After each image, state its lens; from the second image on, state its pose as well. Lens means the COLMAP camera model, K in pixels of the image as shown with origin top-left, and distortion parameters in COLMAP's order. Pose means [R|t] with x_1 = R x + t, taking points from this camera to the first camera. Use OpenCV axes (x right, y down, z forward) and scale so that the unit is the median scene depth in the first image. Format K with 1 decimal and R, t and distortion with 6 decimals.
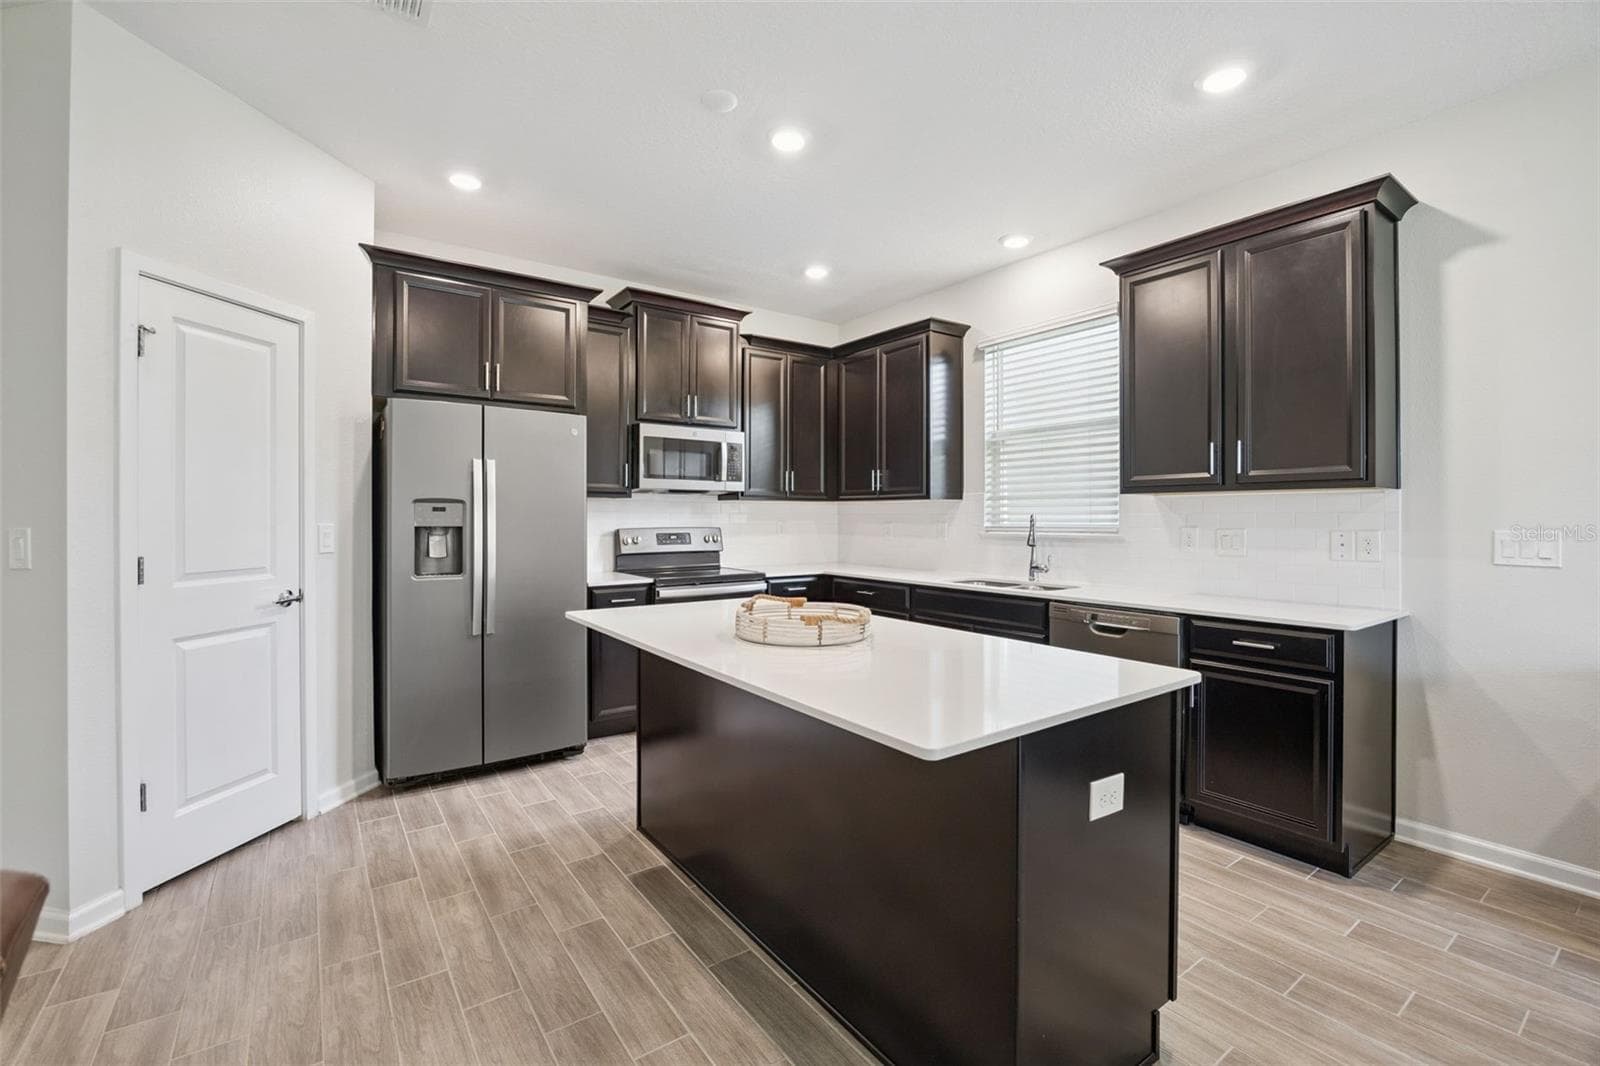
lens RADIAL K [[669.4, 0, 806.5], [0, 669.4, 530.2], [0, 0, 1]] dist [-0.013991, 0.000020]
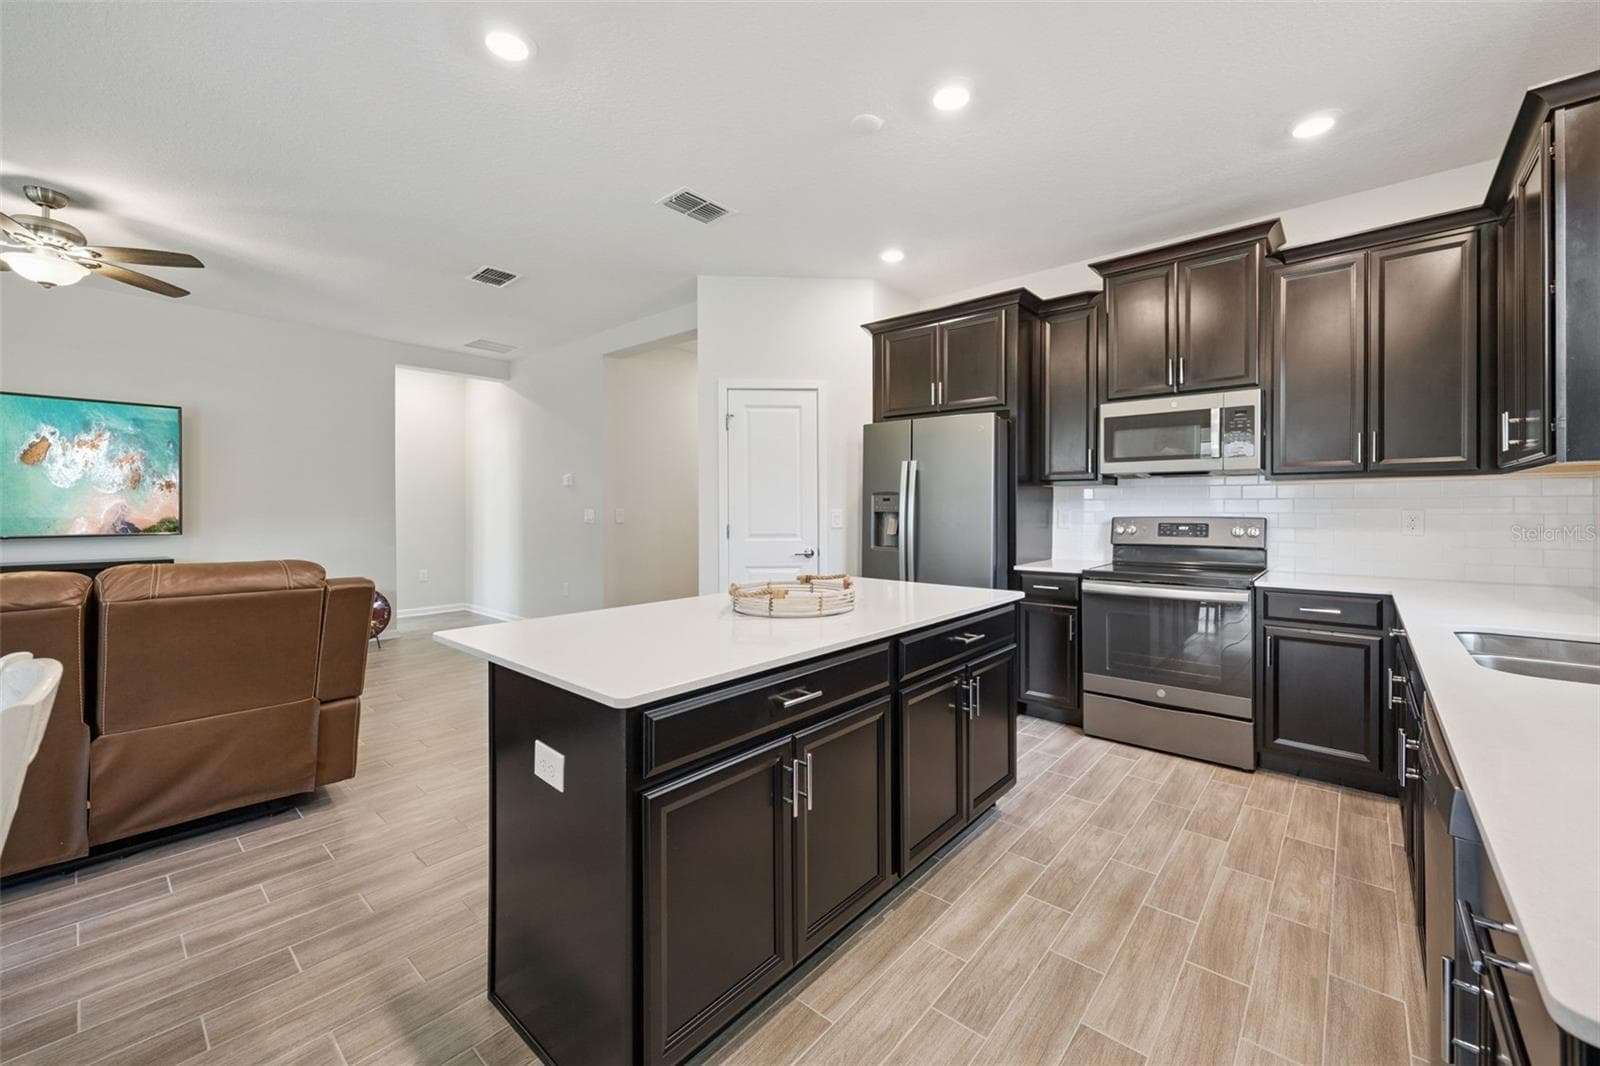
lens RADIAL K [[648.2, 0, 803.5], [0, 648.2, 518.1], [0, 0, 1]] dist [-0.000055, -0.000017]
pose [[0.229139, 0.015054, -0.973277, 0.704386], [-0.016336, 0.999799, 0.011618, -0.005758], [0.973257, 0.013237, 0.229339, 0.508343]]
